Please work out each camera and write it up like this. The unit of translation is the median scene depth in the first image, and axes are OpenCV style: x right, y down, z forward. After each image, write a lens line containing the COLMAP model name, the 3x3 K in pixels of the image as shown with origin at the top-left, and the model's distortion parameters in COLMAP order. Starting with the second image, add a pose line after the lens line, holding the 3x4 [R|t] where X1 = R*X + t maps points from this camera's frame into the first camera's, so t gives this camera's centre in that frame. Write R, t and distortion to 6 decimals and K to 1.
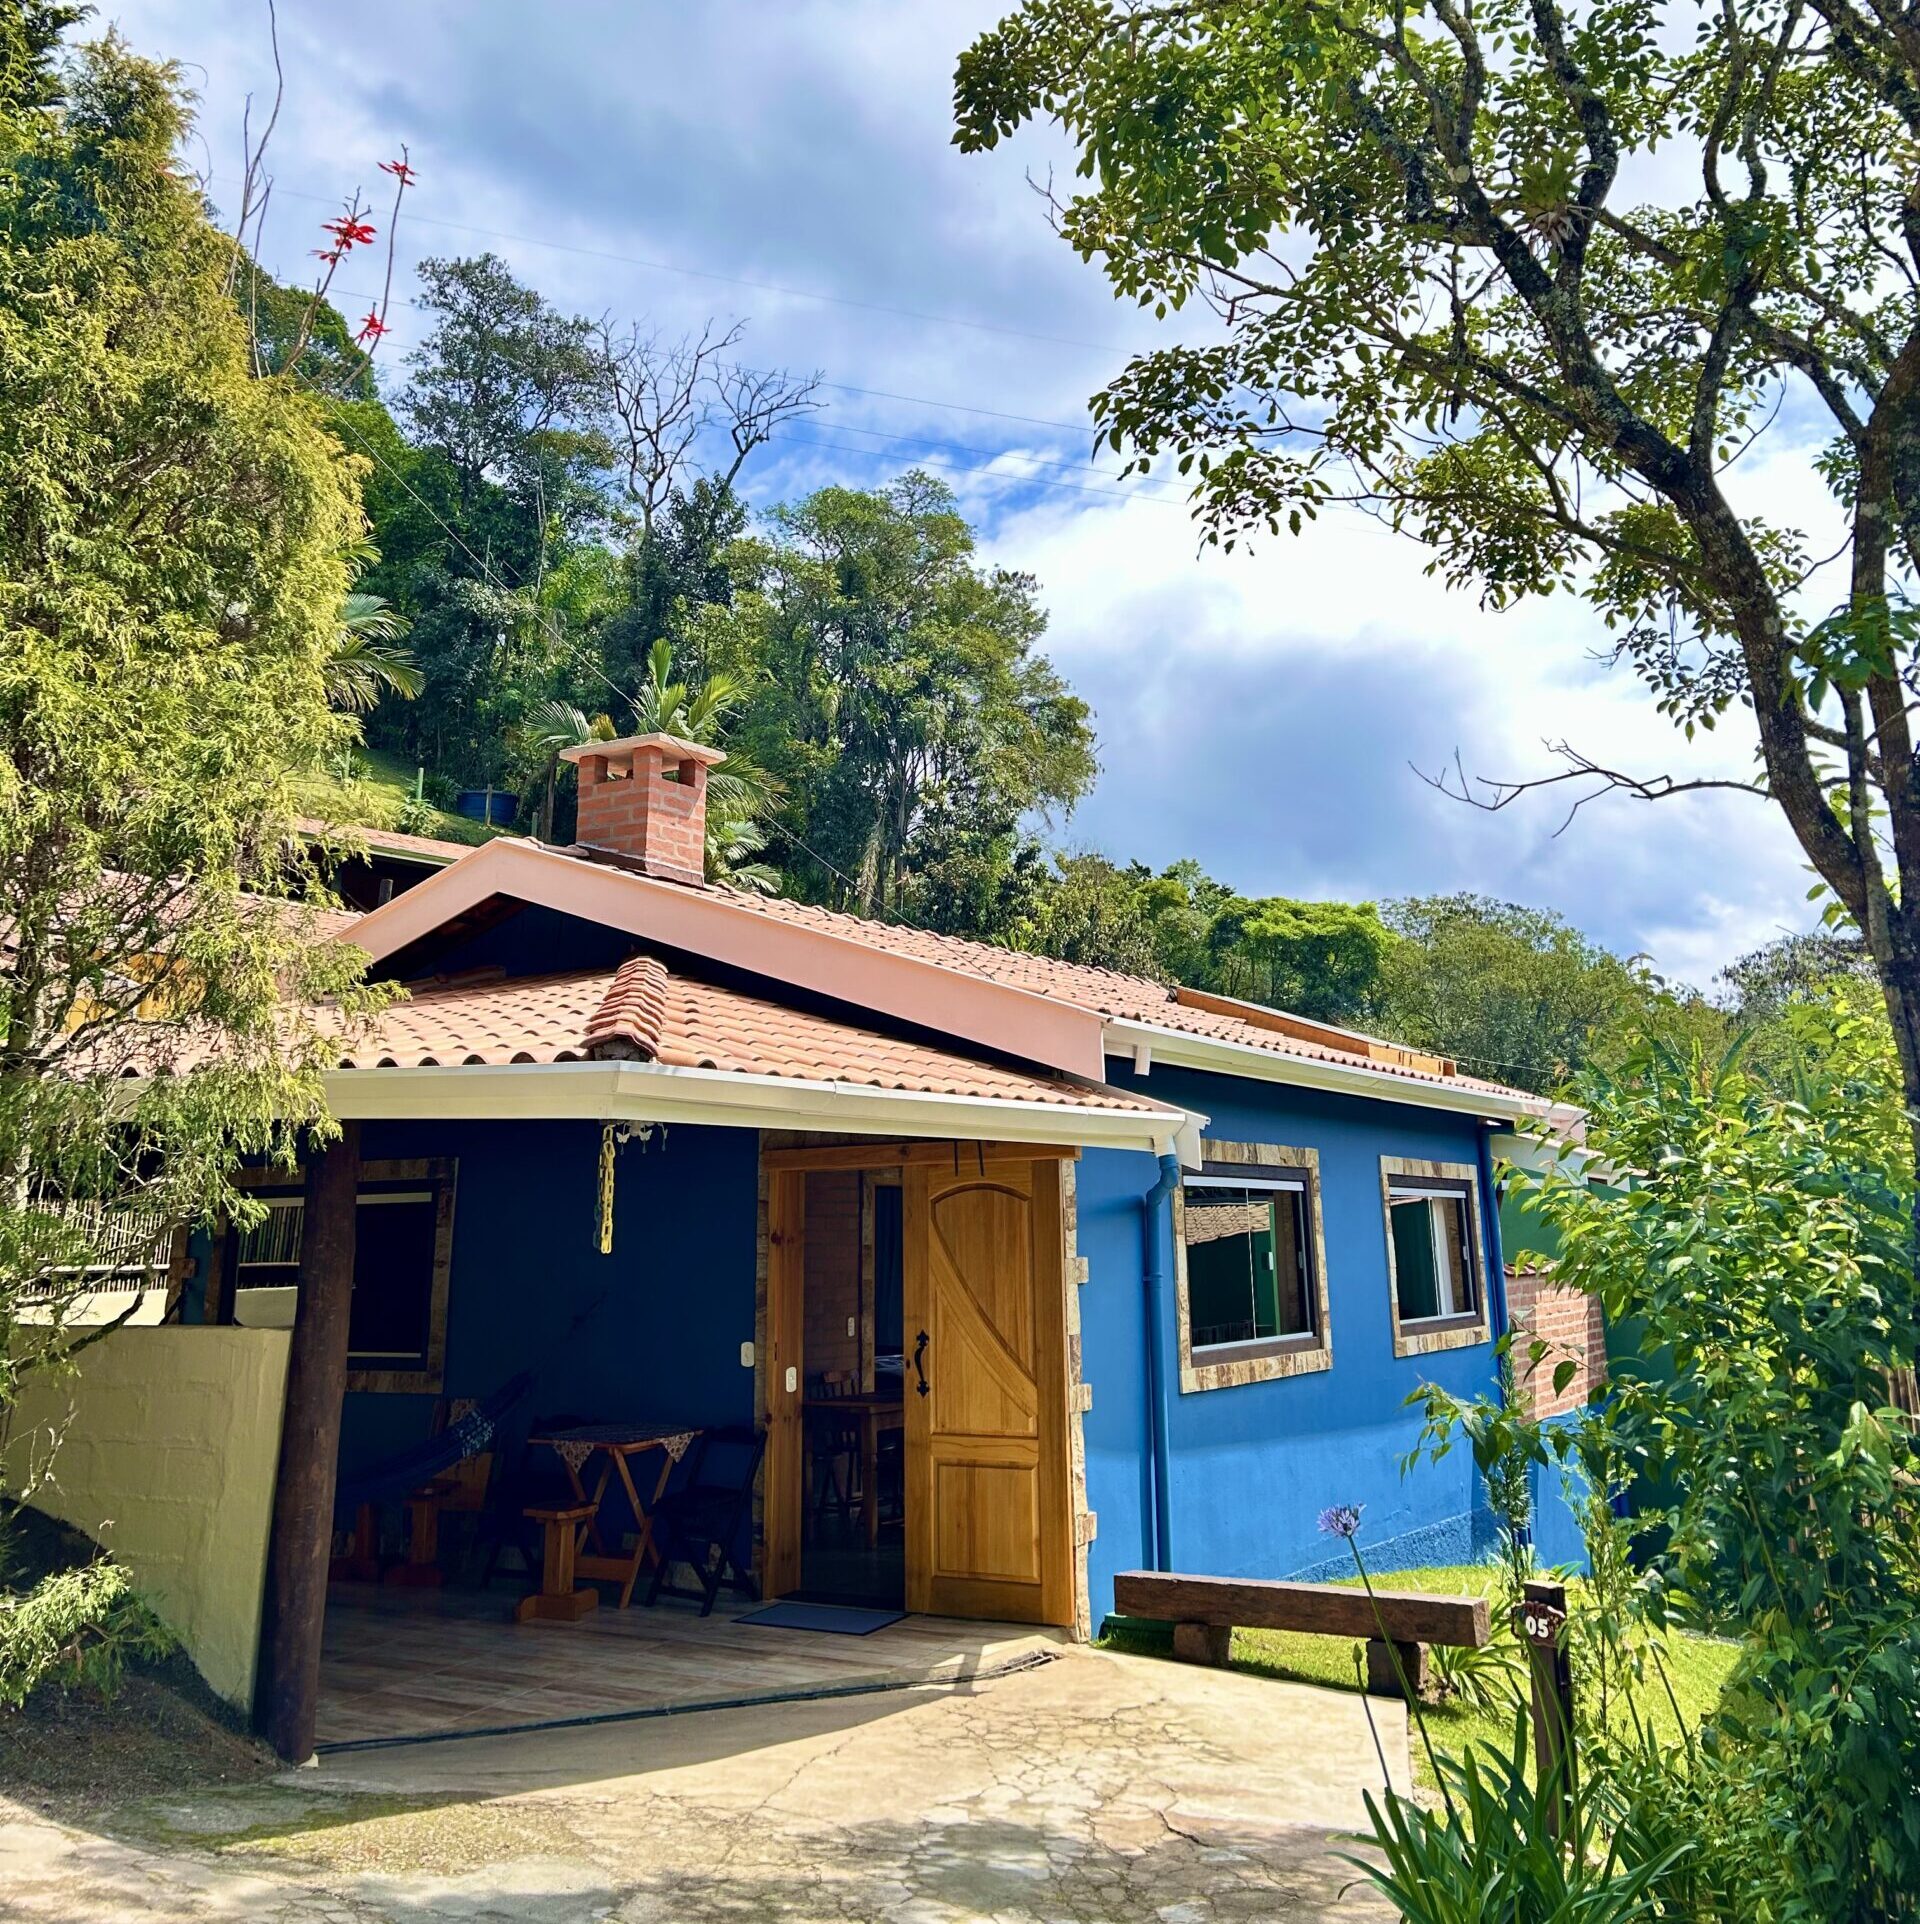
lens RADIAL K [[1956.0, 0, 963.6], [0, 1956.0, 666.7], [0, 0, 1]] dist [0.127392, -0.220665]
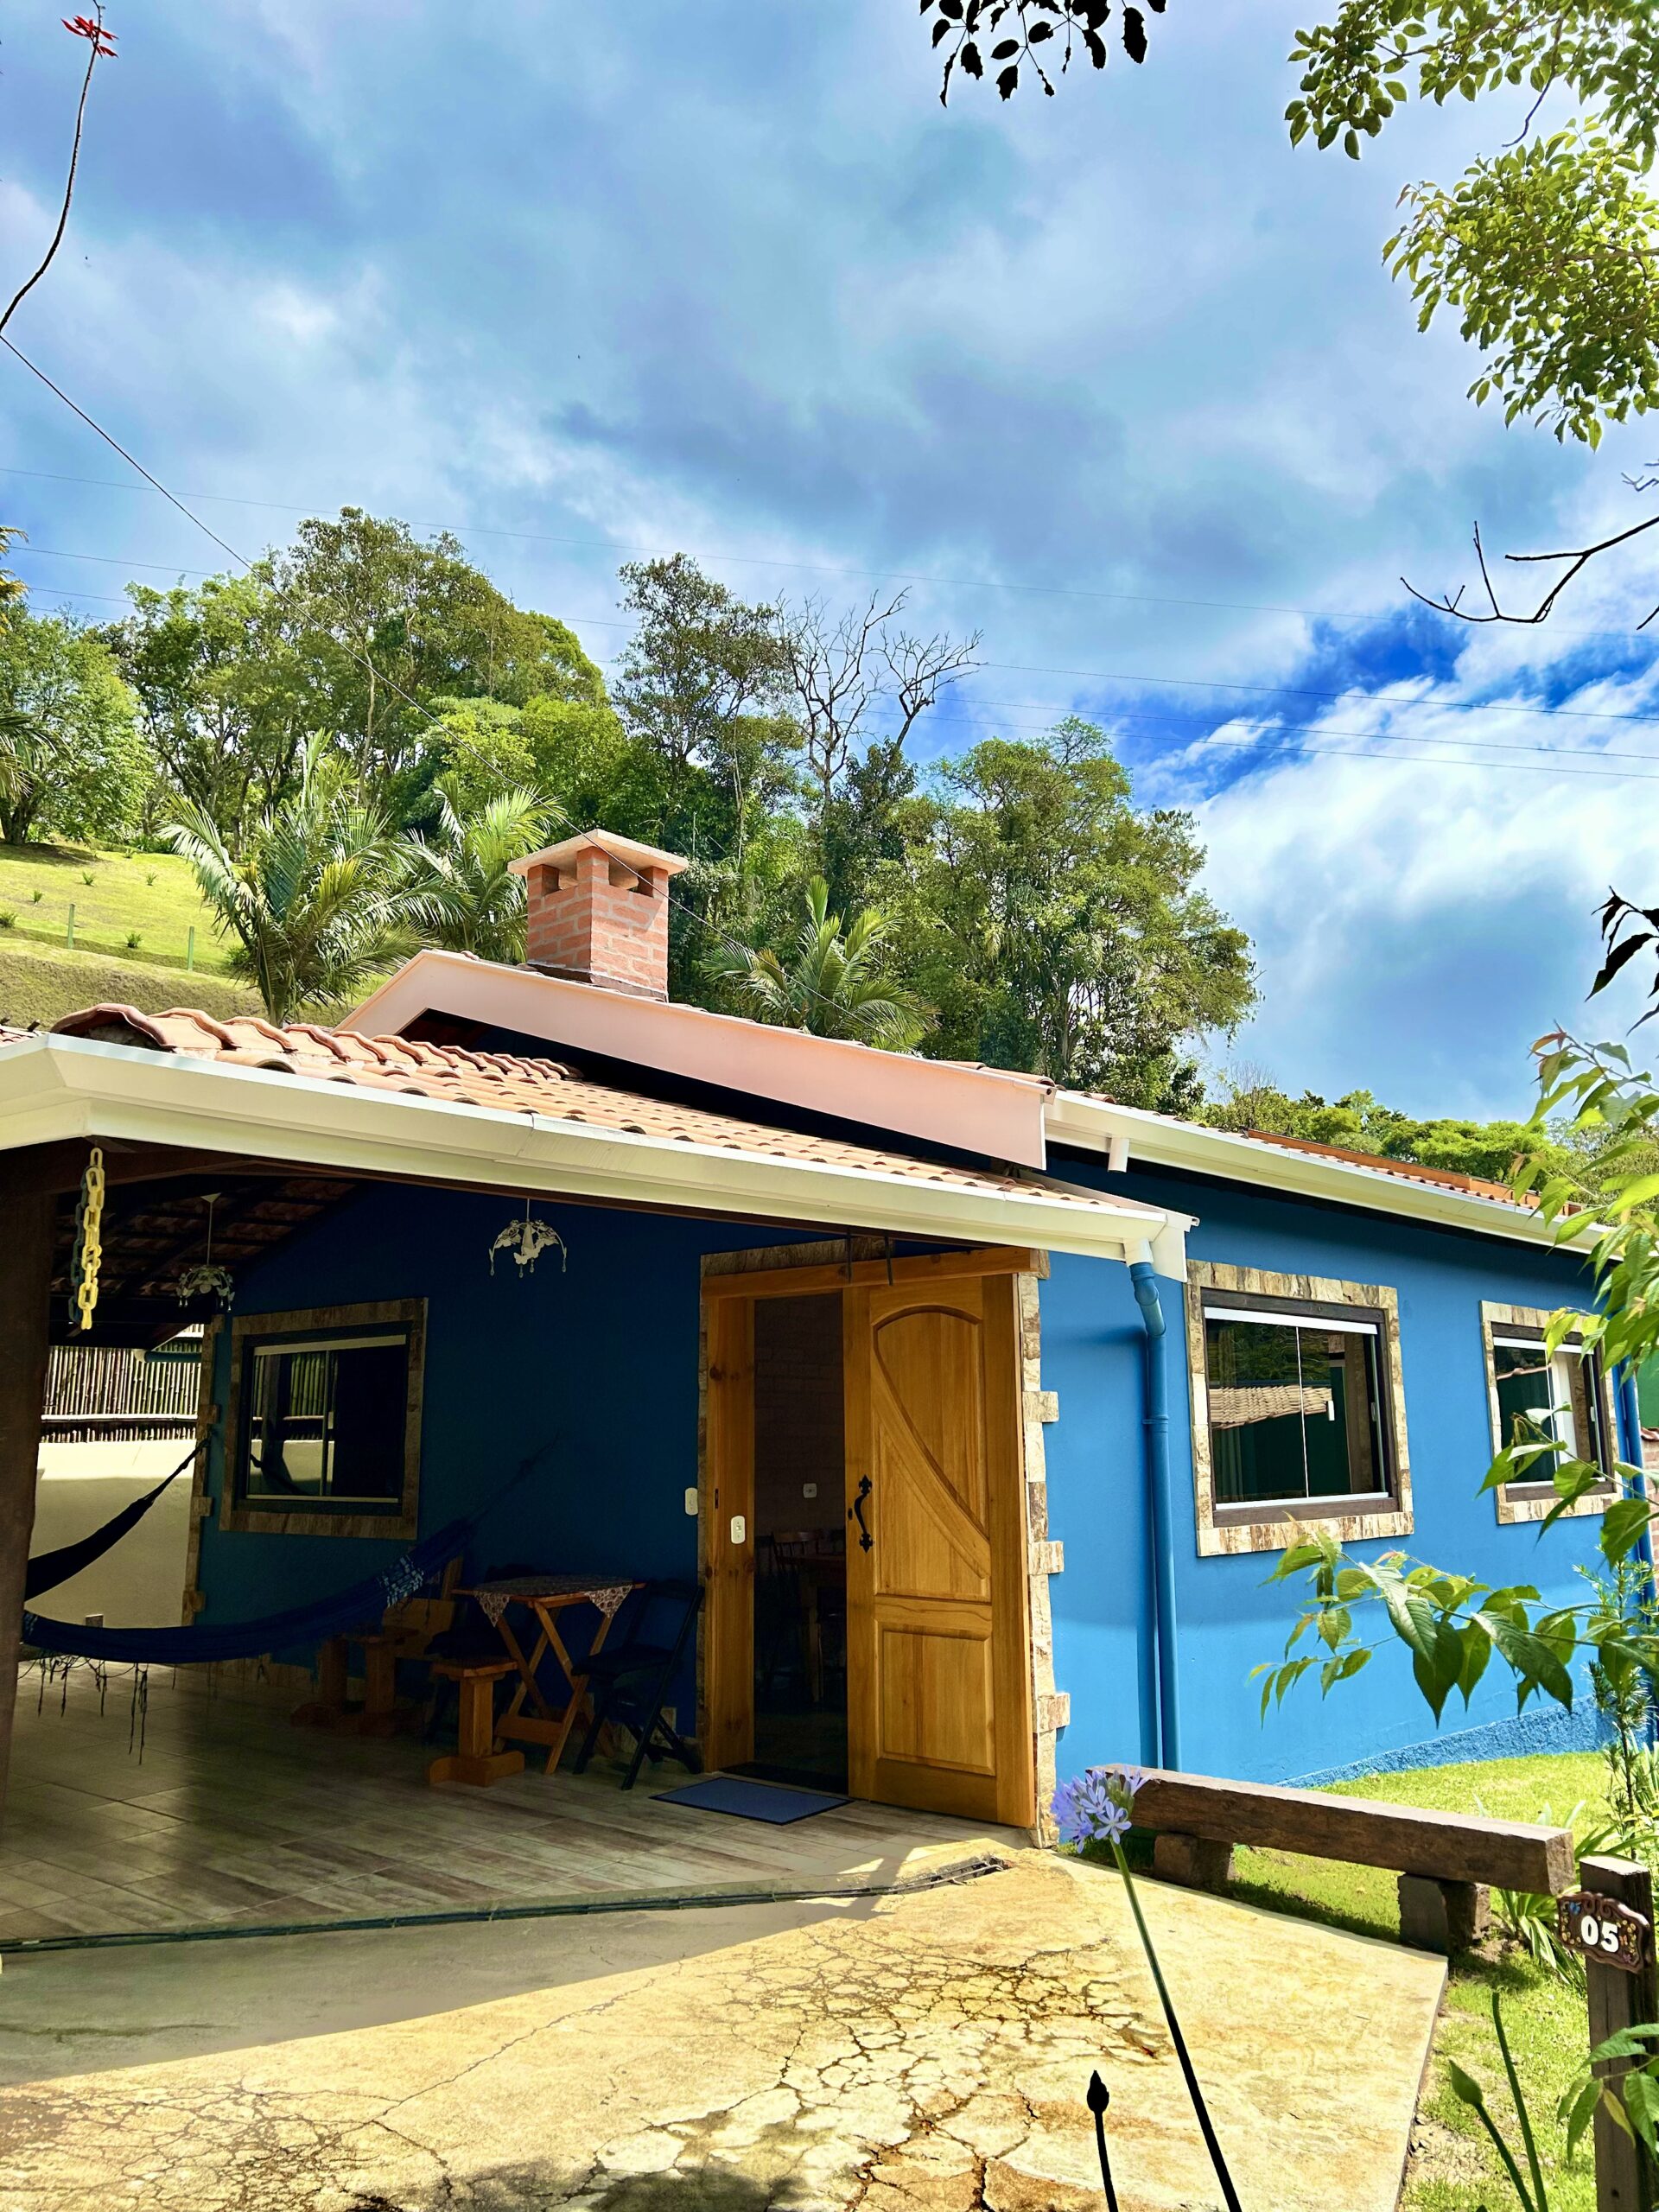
lens RADIAL K [[1676.9, 0, 828.3], [0, 1676.9, 1132.5], [0, 0, 1]] dist [0.123968, -0.210977]
pose [[0.979721, -0.029073, -0.198247, 0.093467], [0.049954, 0.993616, 0.101154, 0.098602], [0.194040, -0.109006, 0.974918, 0.264655]]
